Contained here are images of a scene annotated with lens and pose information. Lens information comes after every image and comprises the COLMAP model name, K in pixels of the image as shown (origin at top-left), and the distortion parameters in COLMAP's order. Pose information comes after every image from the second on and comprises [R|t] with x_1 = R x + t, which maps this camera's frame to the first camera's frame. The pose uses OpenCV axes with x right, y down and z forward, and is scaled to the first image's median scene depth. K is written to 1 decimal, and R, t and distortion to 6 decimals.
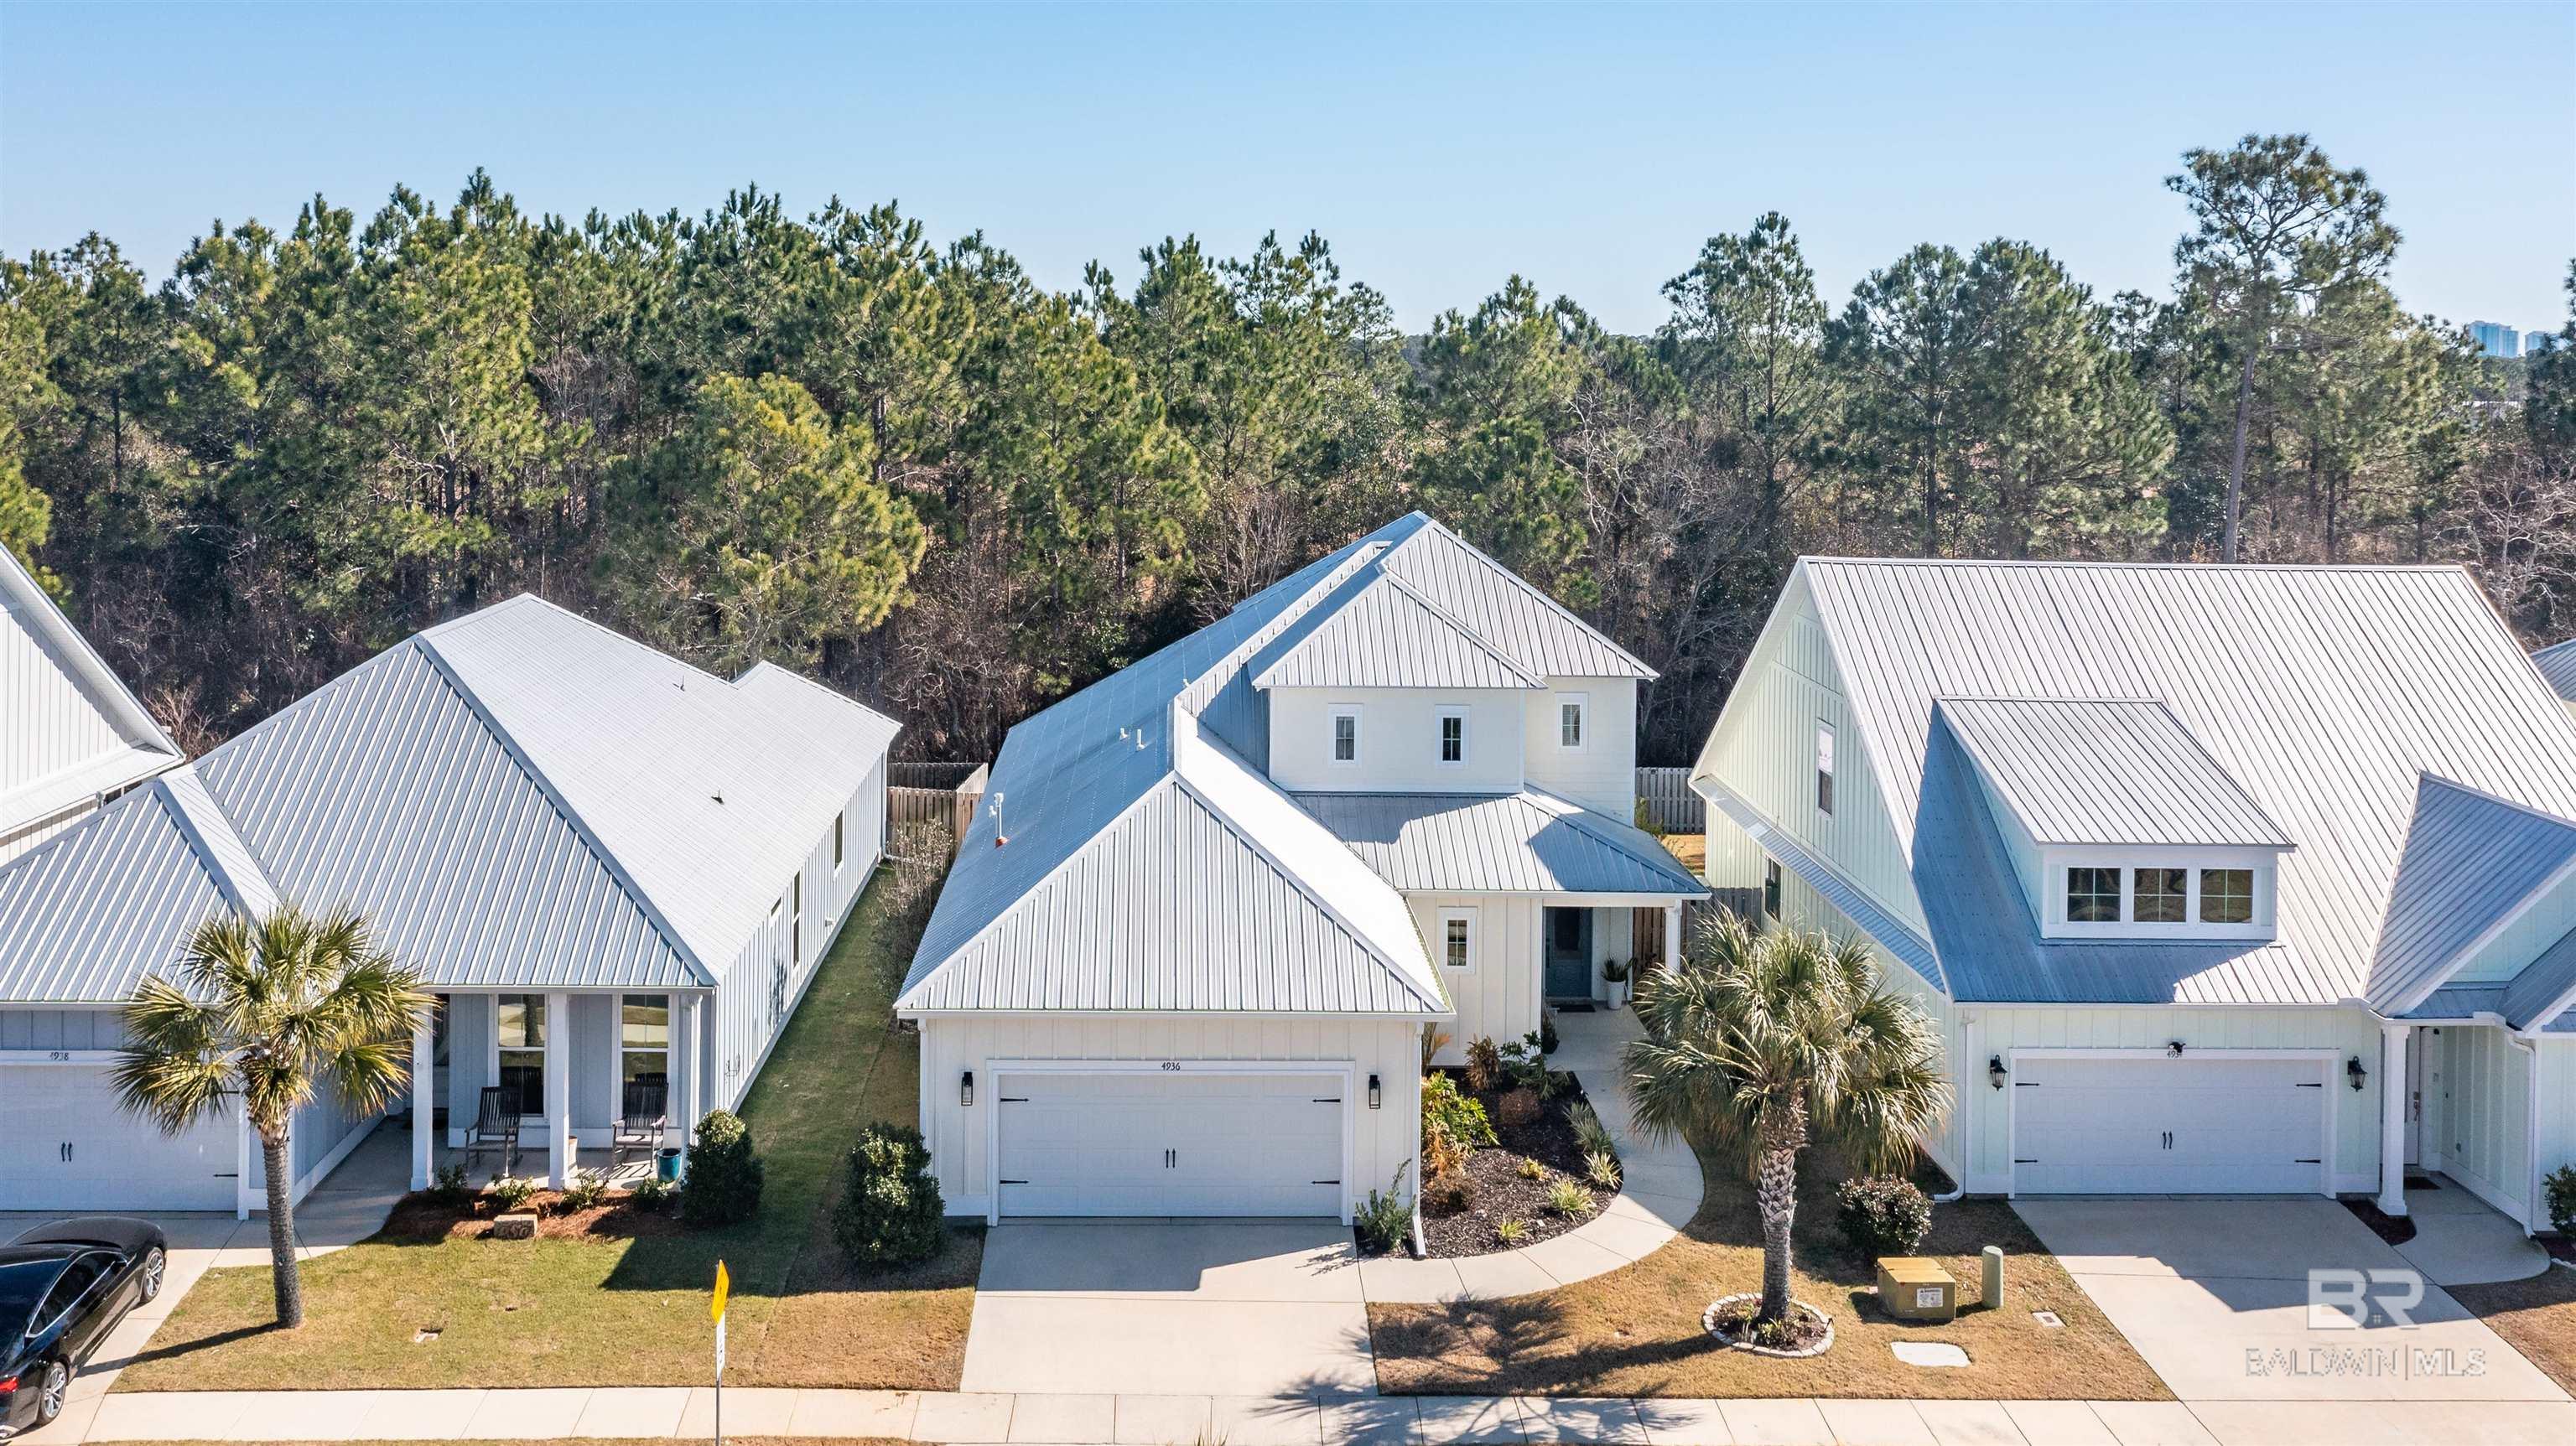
lens RADIAL K [[2180.3, 0, 1295.4], [0, 2180.3, 768.1], [0, 0, 1]] dist [-0.004619, 0.003688]
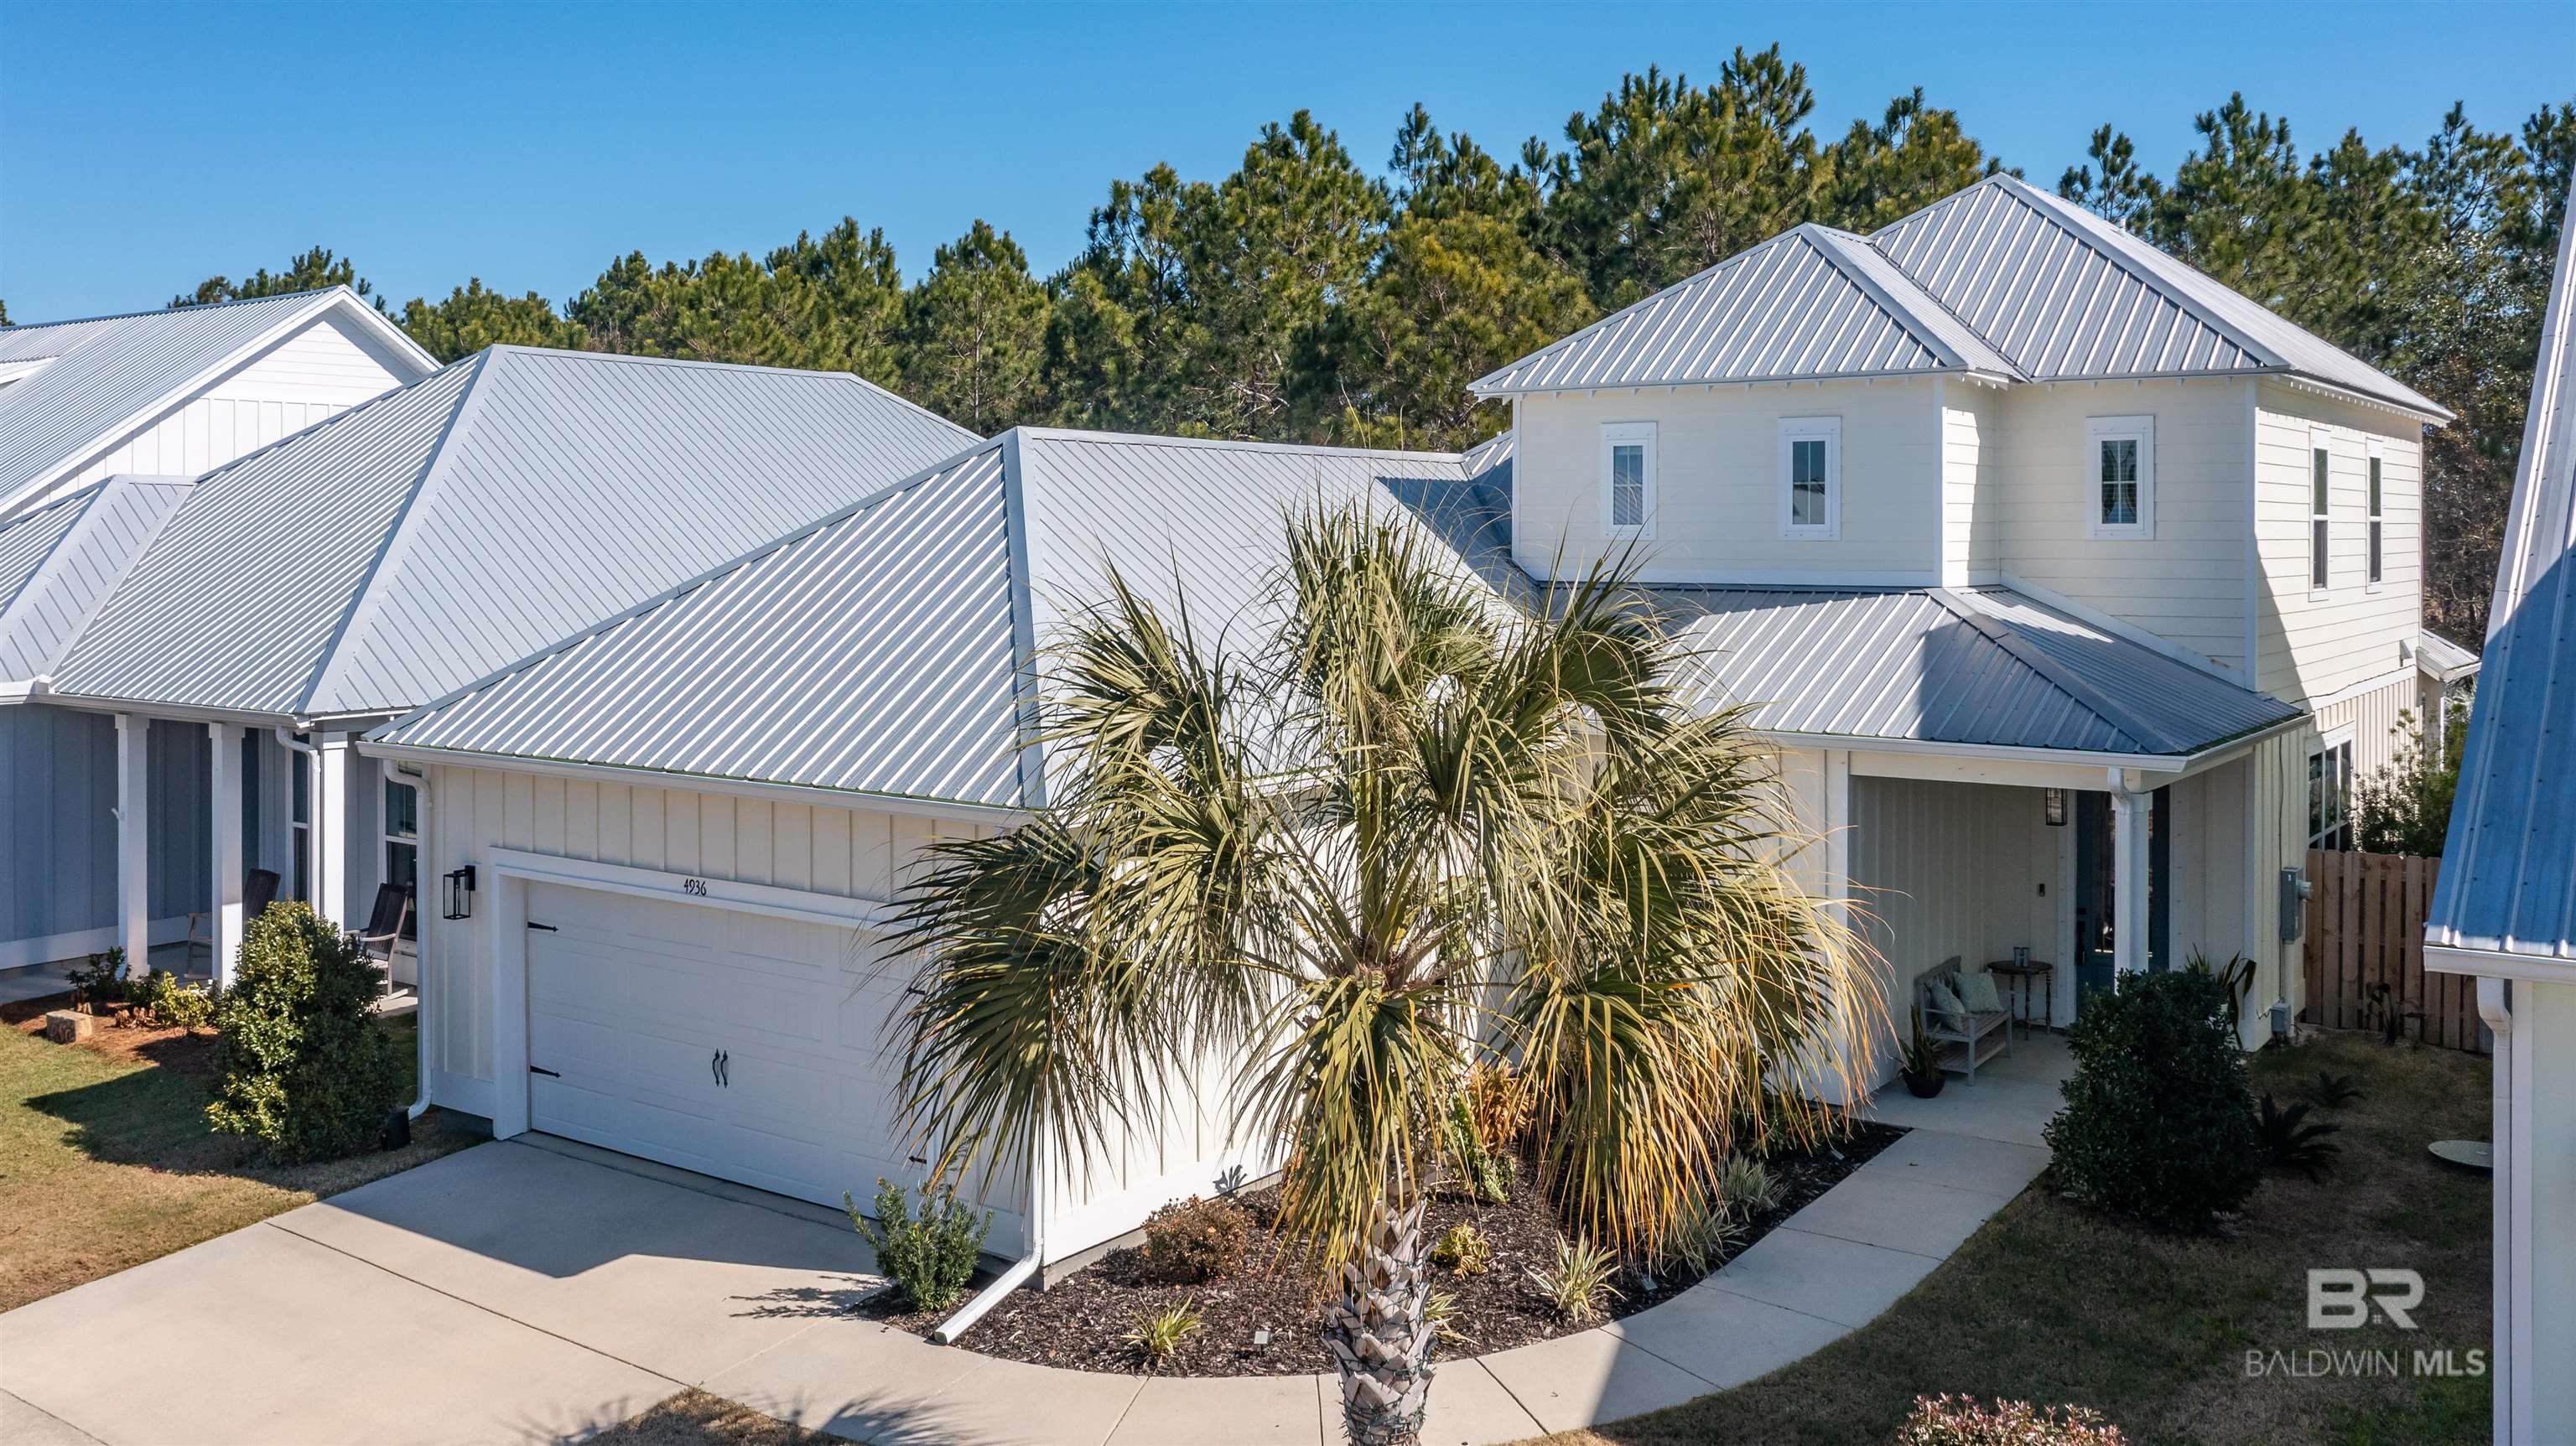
lens RADIAL K [[2180.3, 0, 1295.4], [0, 2180.3, 768.1], [0, 0, 1]] dist [-0.004619, 0.003688]
pose [[0.799220, 0.051052, -0.598866, 0.156720], [-0.094097, 0.994727, -0.040780, 0.047819], [0.593627, 0.088944, 0.799810, 0.271355]]
